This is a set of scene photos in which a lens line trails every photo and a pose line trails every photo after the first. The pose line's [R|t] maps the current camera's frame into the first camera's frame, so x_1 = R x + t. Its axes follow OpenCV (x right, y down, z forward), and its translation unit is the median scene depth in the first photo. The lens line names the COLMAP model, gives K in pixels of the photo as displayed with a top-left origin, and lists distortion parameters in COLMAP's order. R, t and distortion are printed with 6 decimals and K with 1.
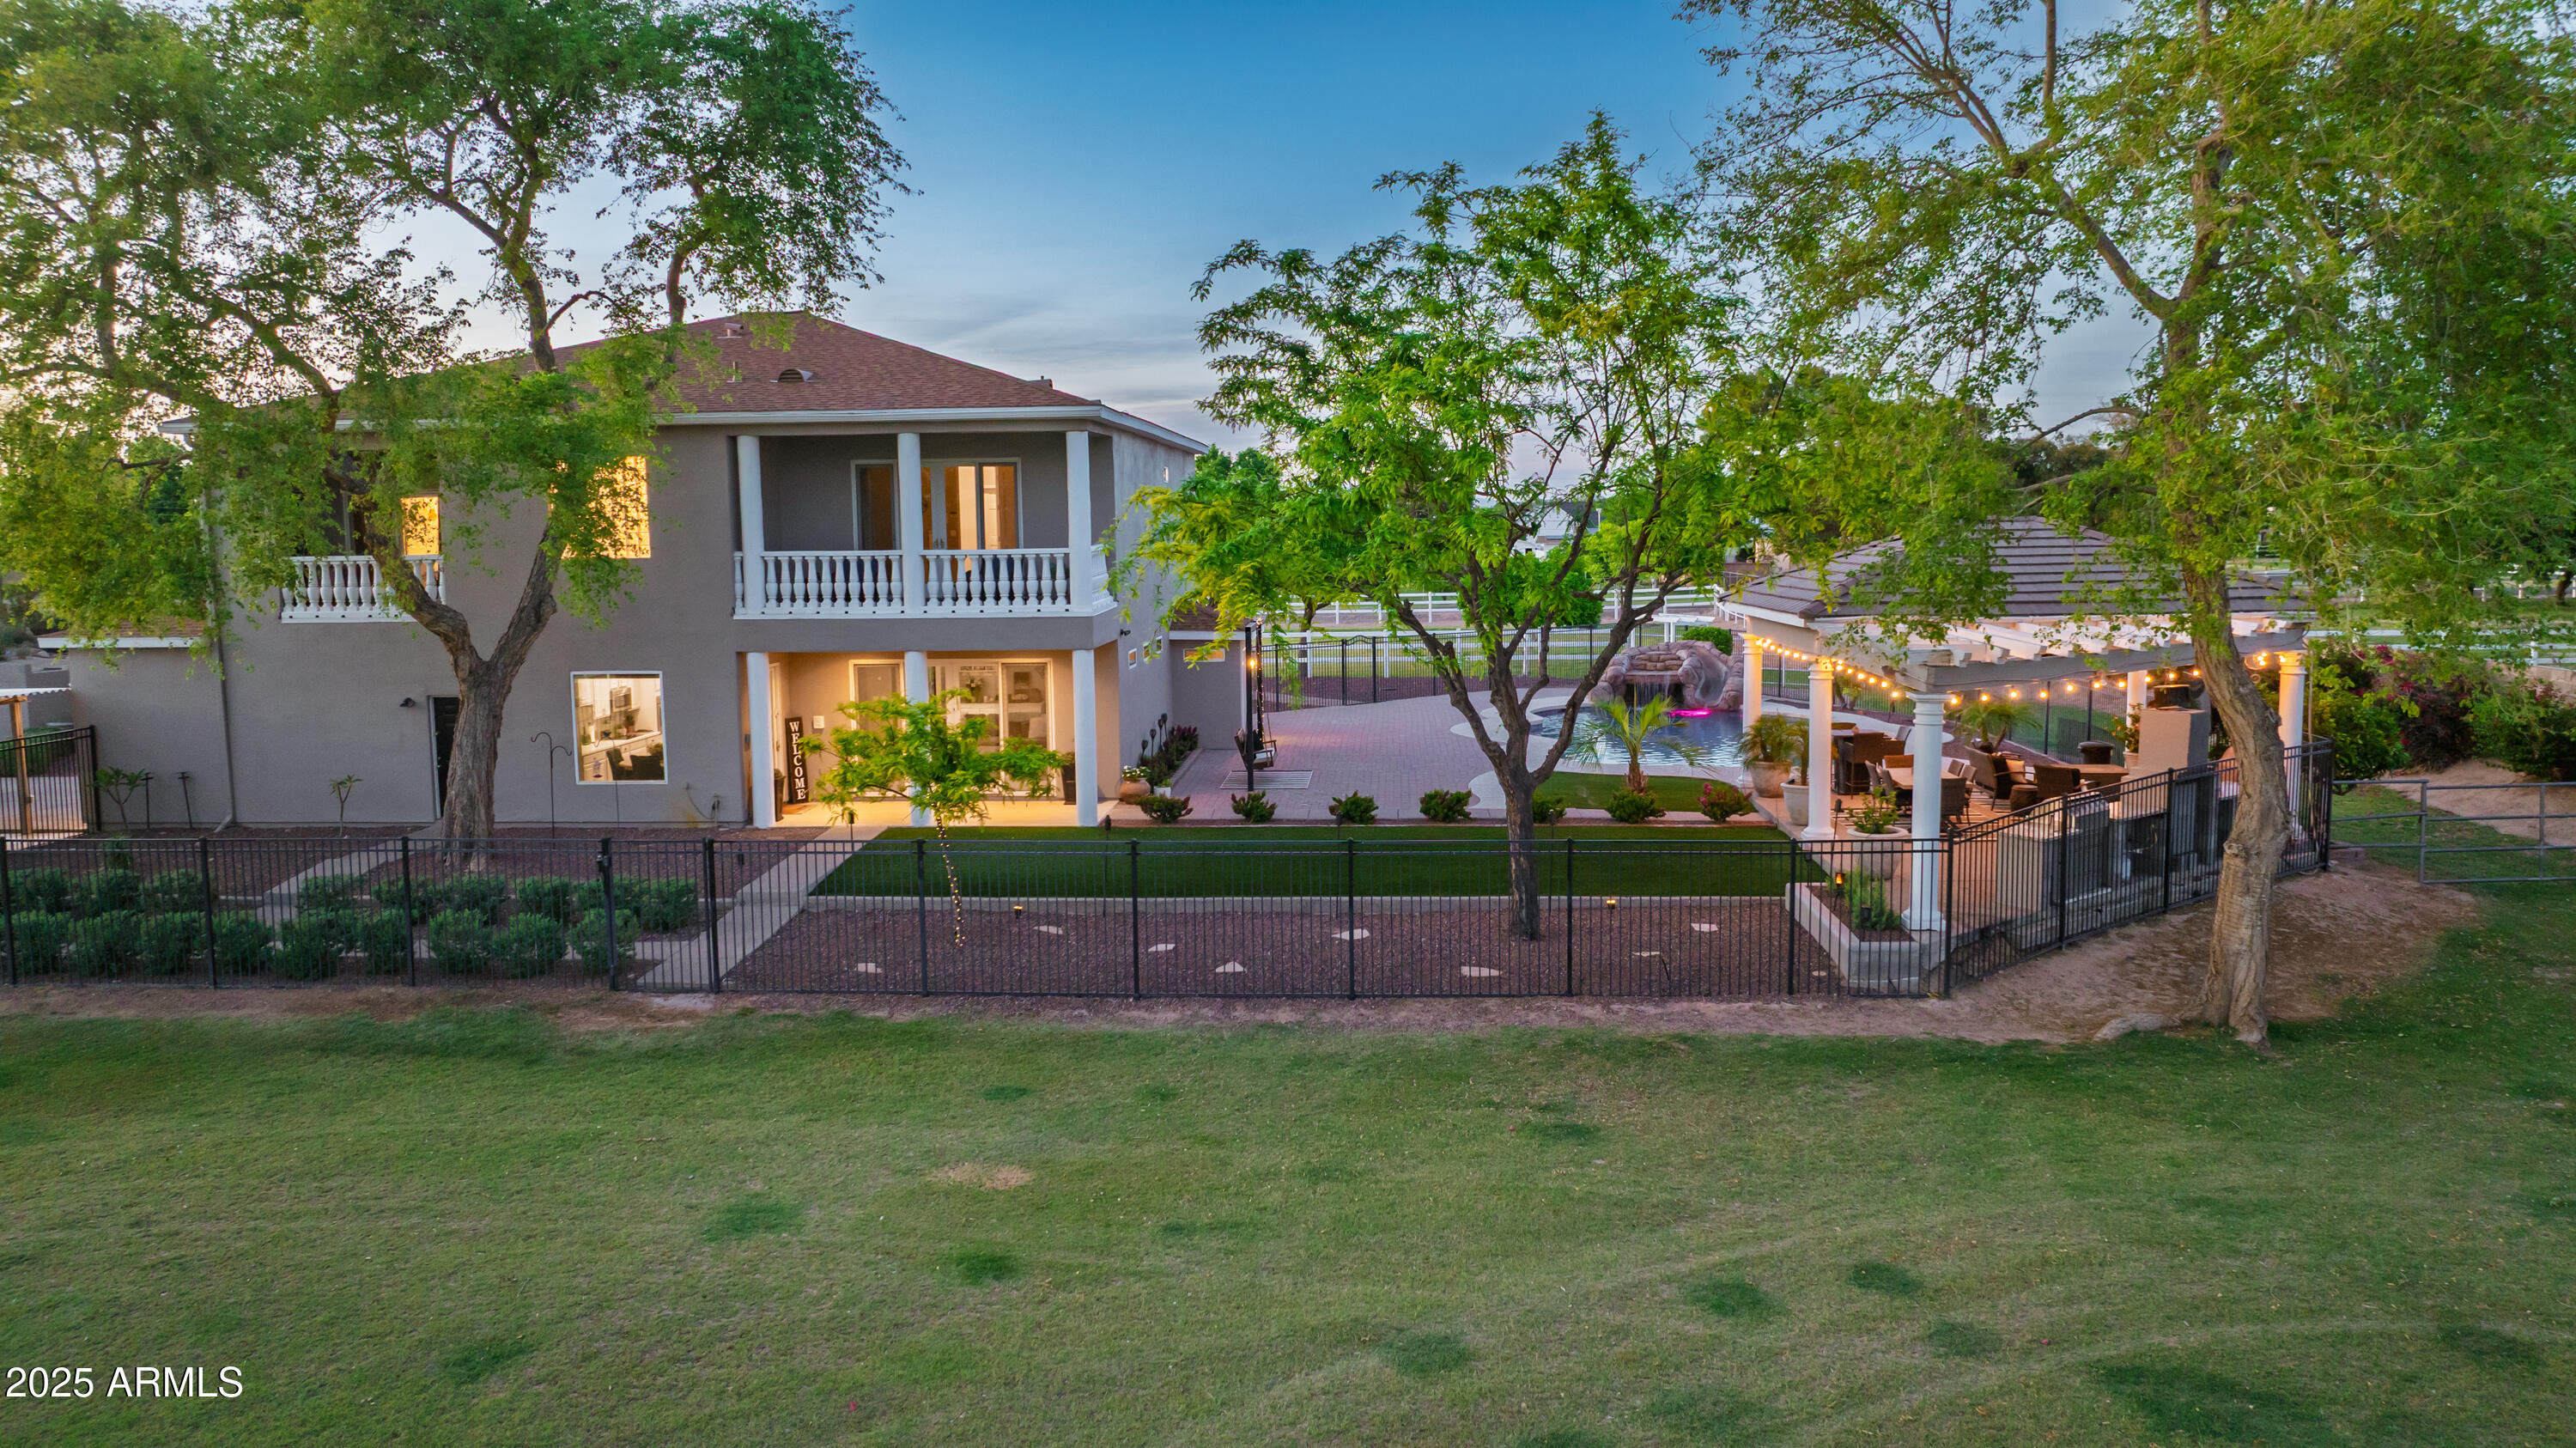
lens RADIAL K [[1810.4, 0, 1288.0], [0, 1810.4, 724.0], [0, 0, 1]] dist [-0.006833, 0.004479]
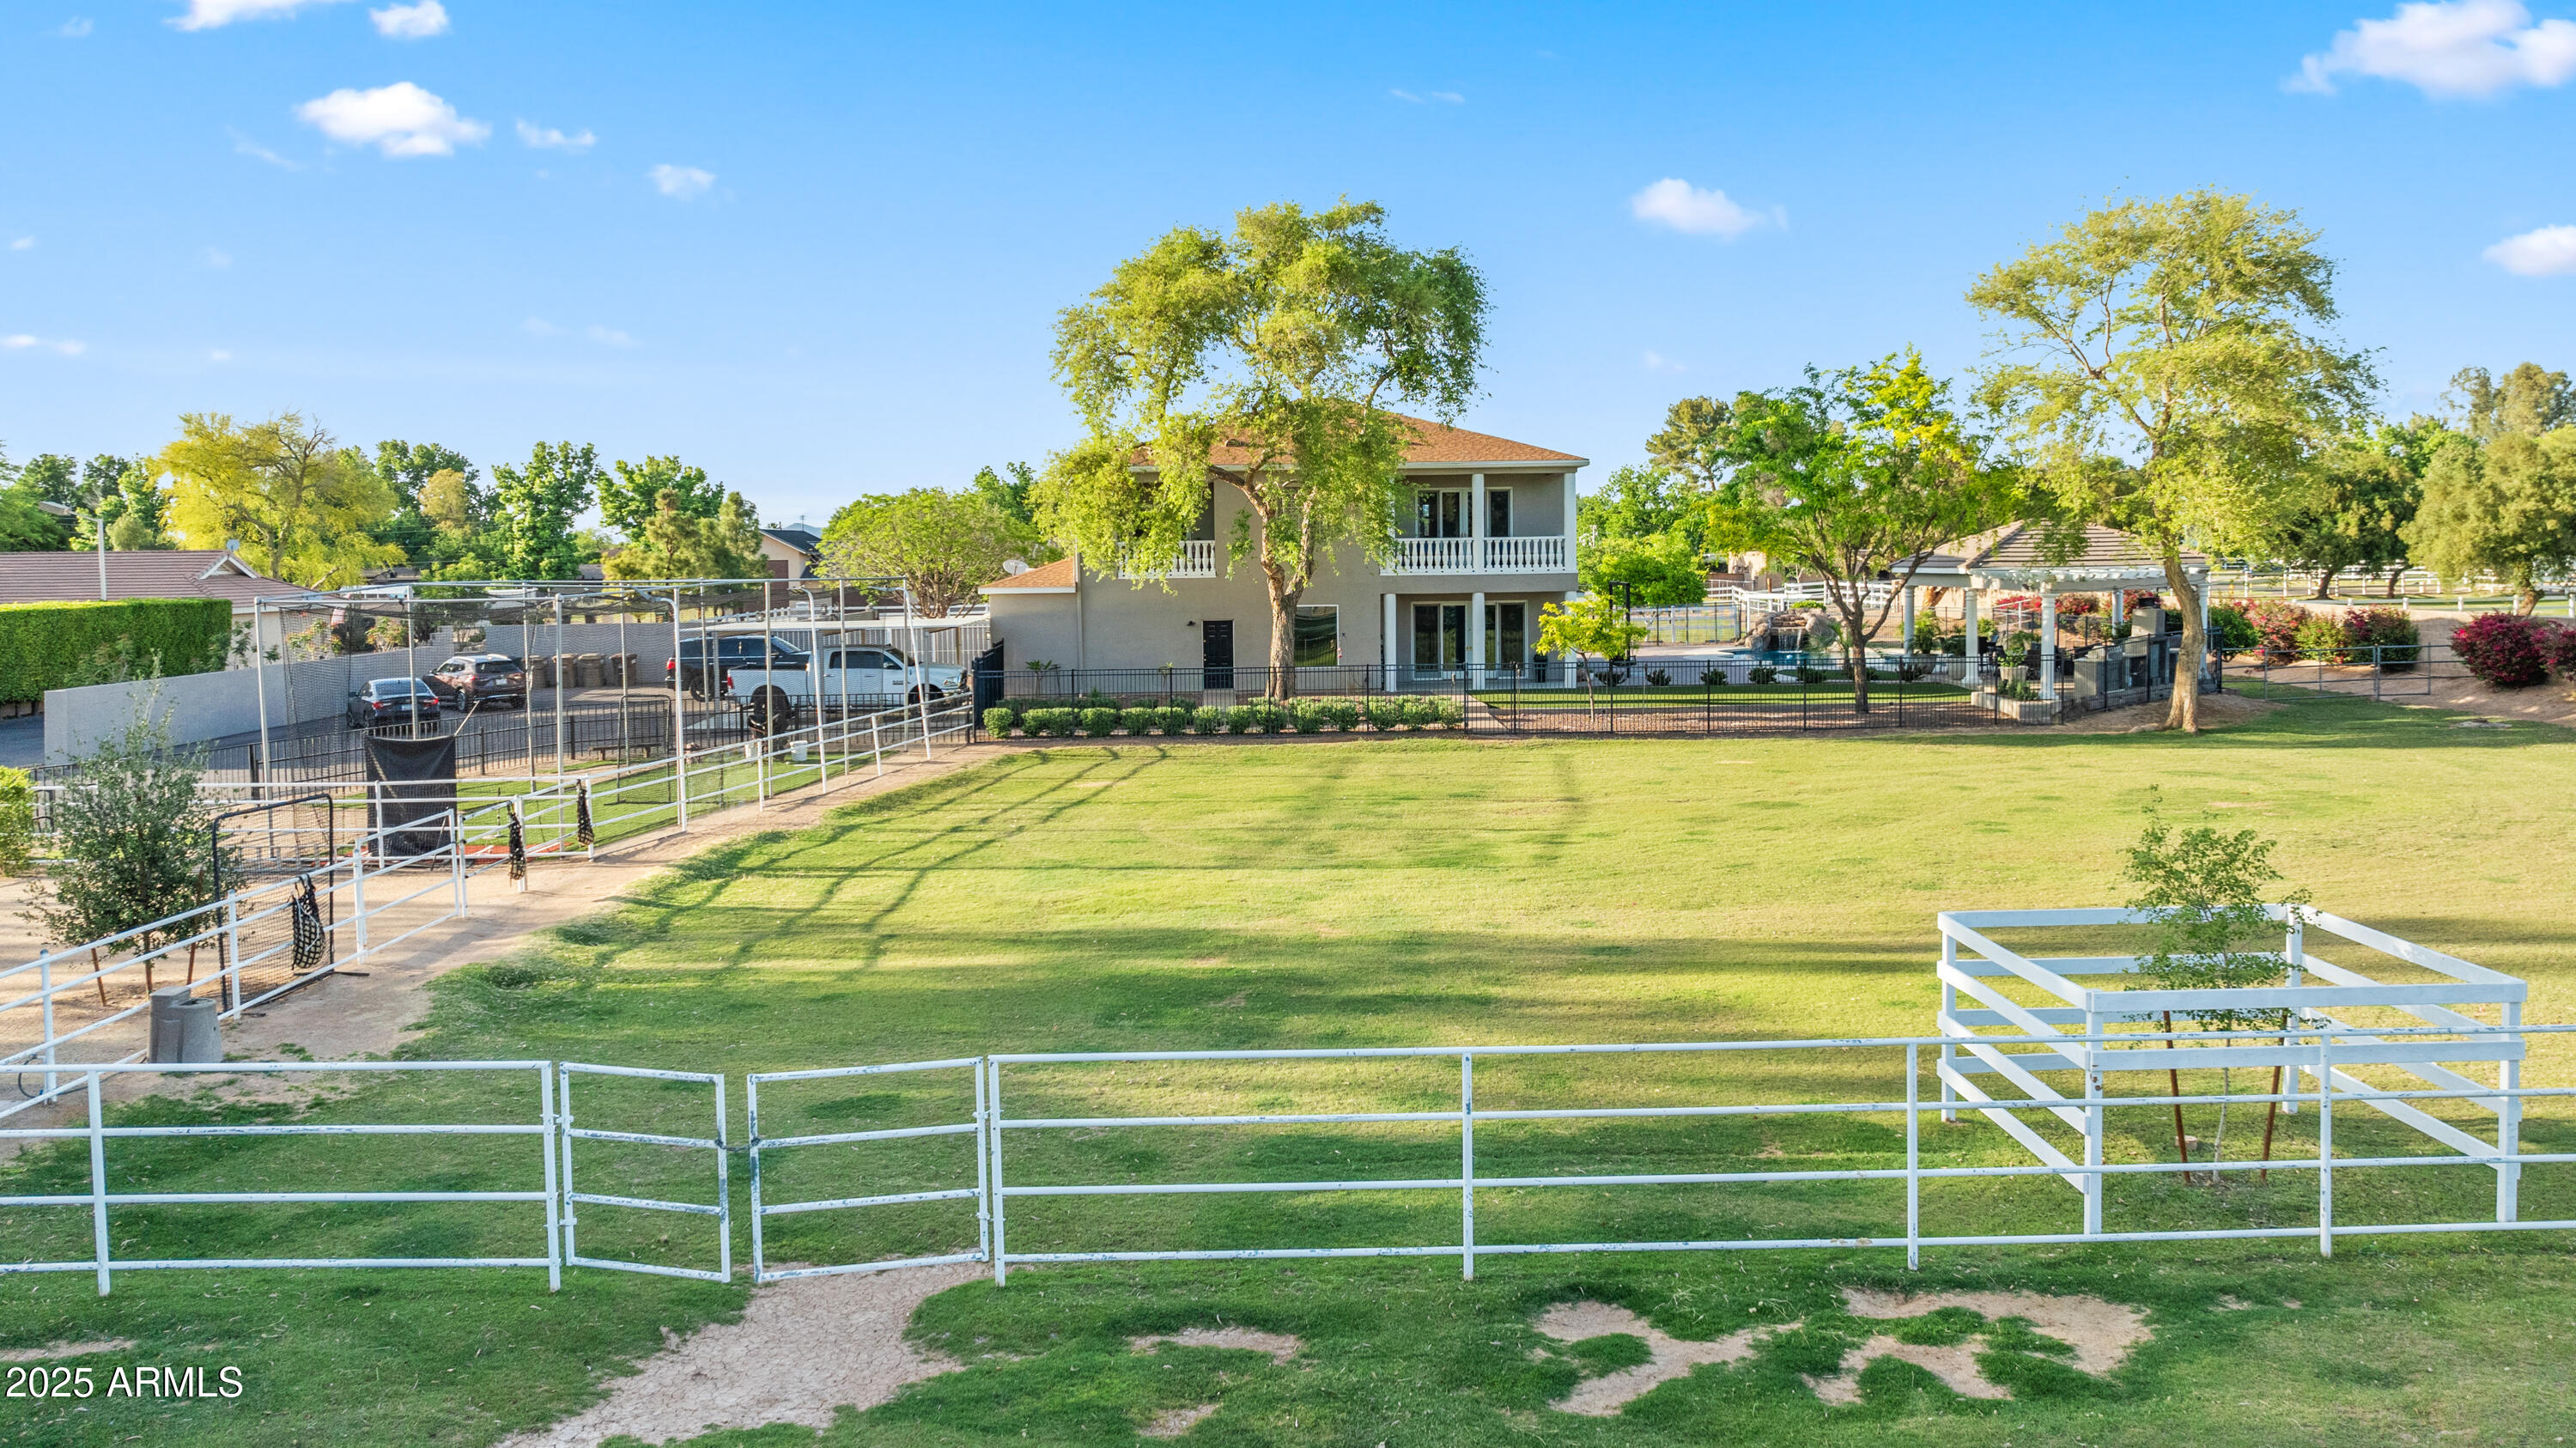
lens RADIAL K [[1985.7, 0, 1311.4], [0, 1985.7, 683.2], [0, 0, 1]] dist [-0.005395, -0.005371]
pose [[0.995537, -0.009567, 0.093882, -0.602192], [0.013613, 0.999001, -0.042560, 0.142747], [-0.093381, 0.043649, 0.994673, -1.036244]]
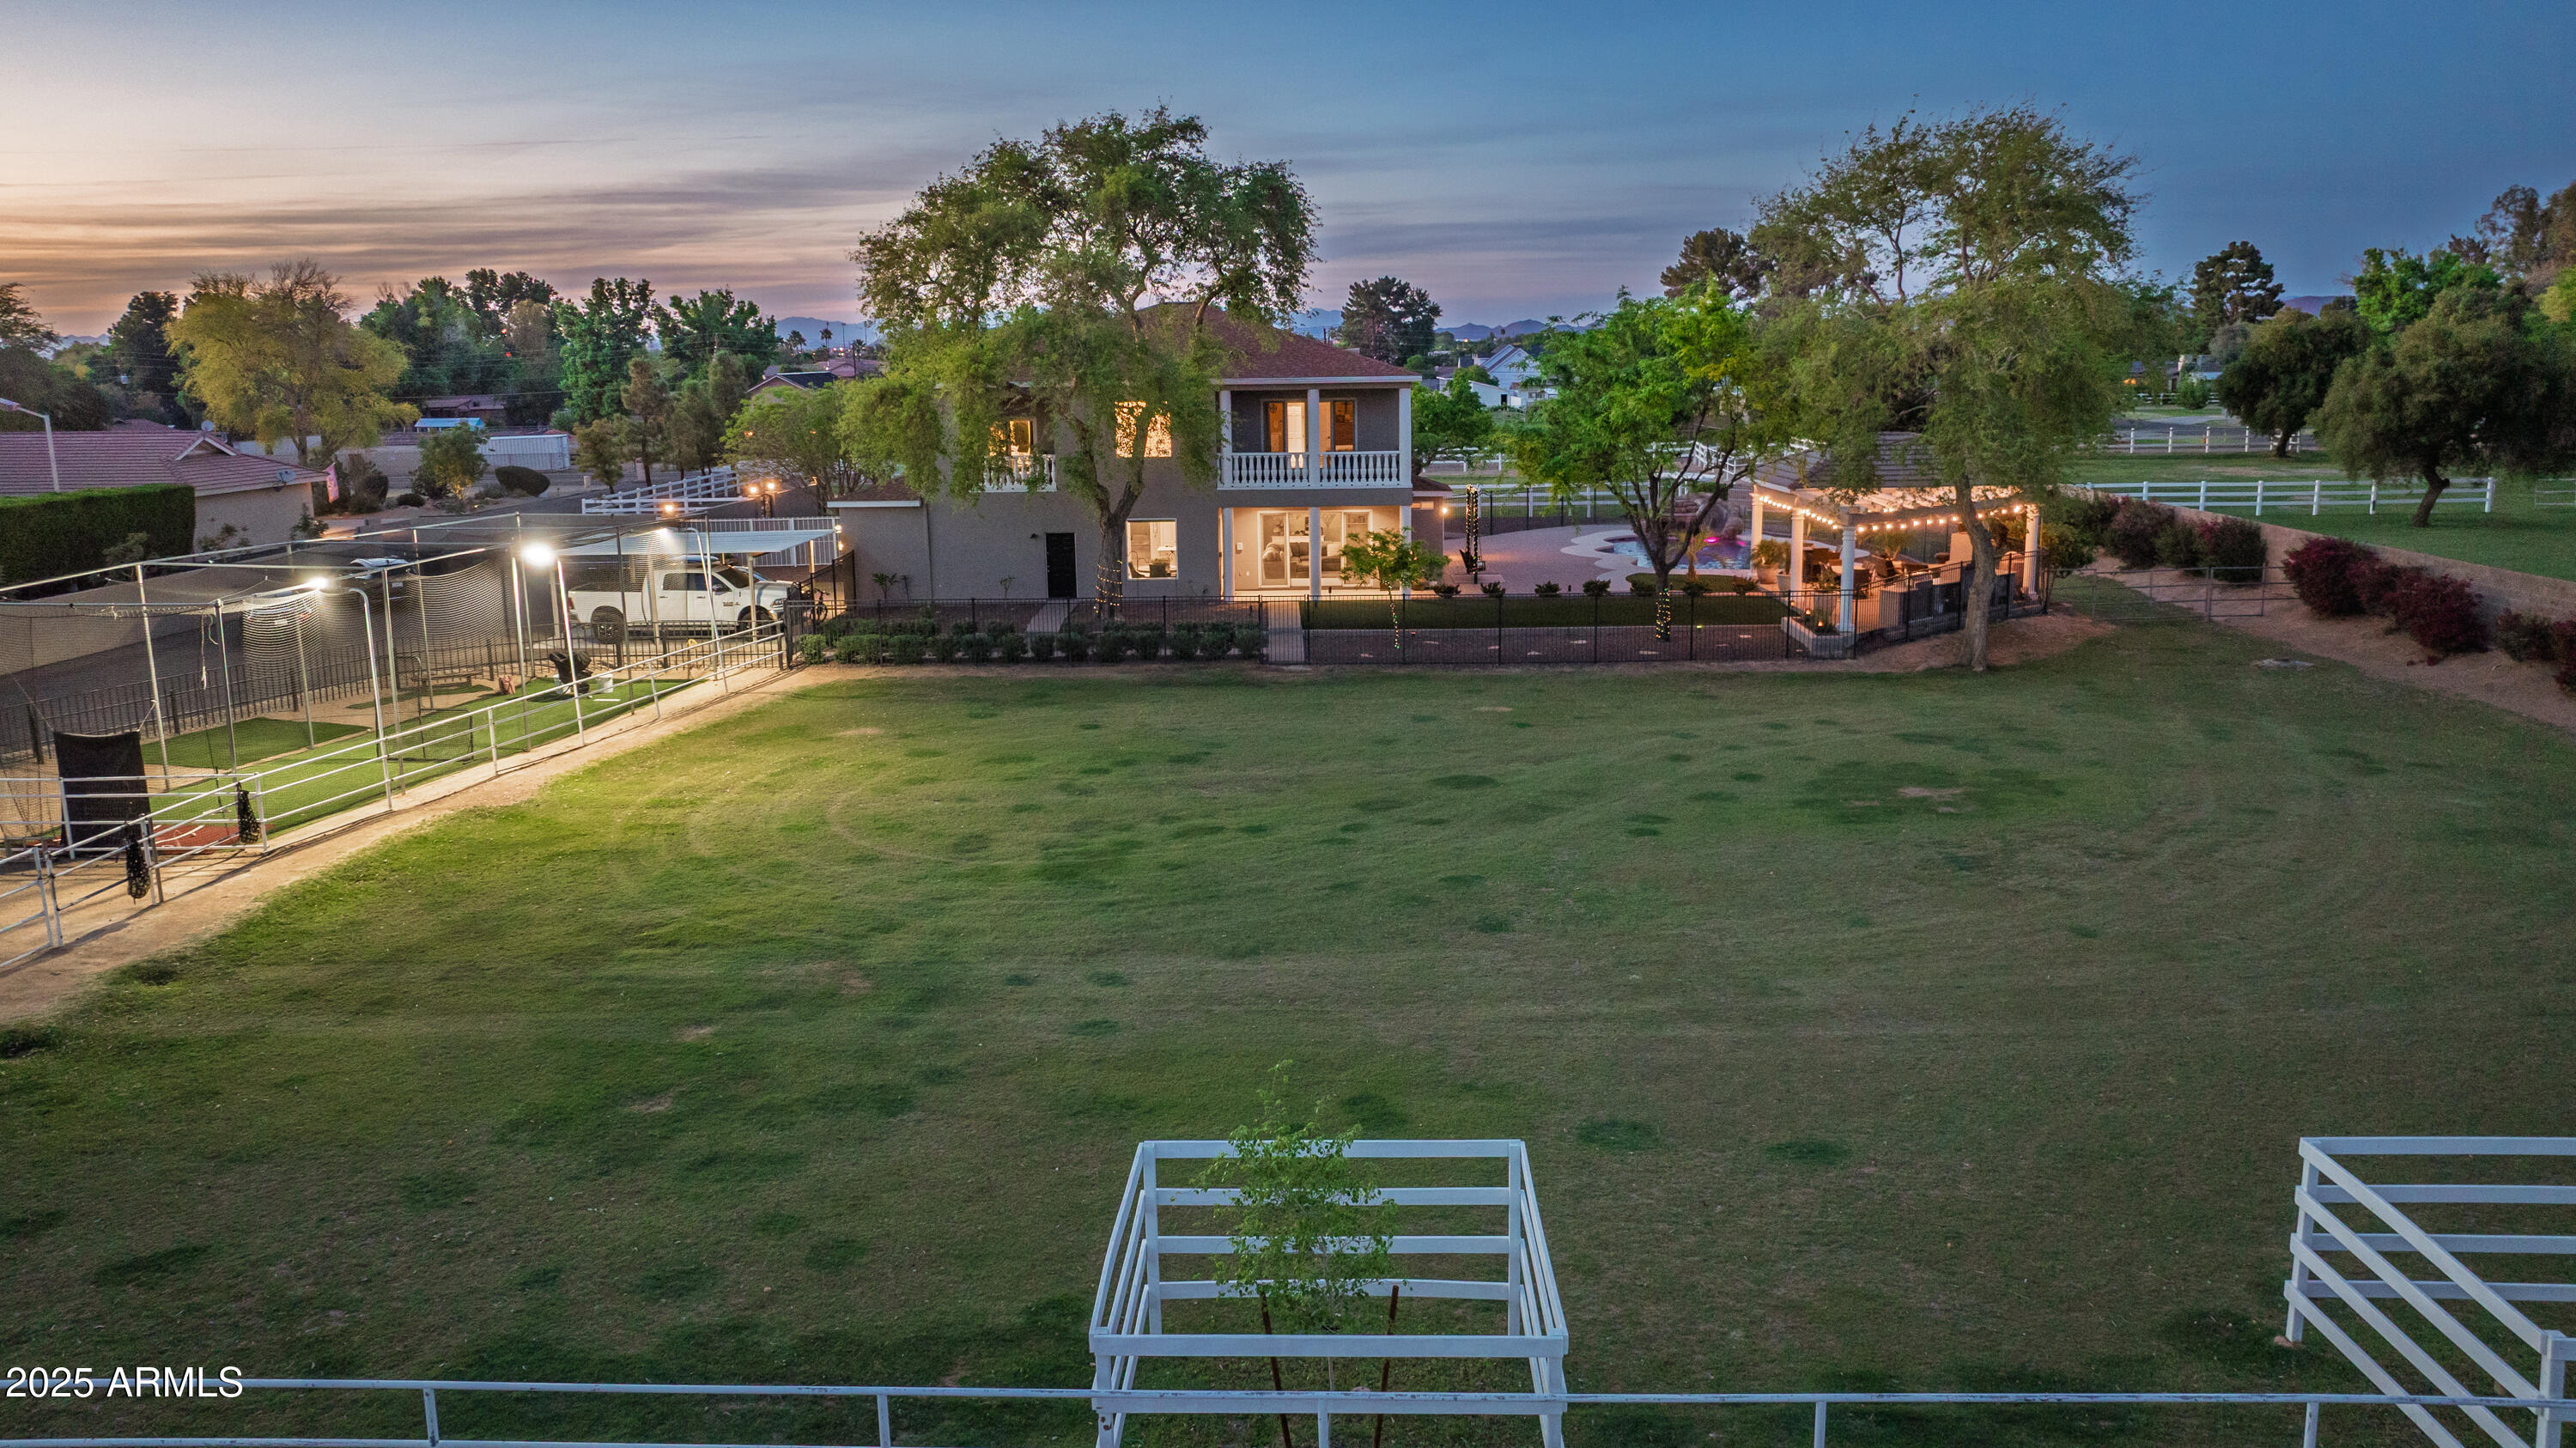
lens RADIAL K [[1865.4, 0, 1288.0], [0, 1865.4, 724.0], [0, 0, 1]] dist [-0.006829, -0.001580]
pose [[0.999206, -0.010535, 0.038420, -0.331298], [0.007231, 0.996341, 0.085163, 0.019876], [-0.039176, -0.084817, 0.995626, -0.991026]]
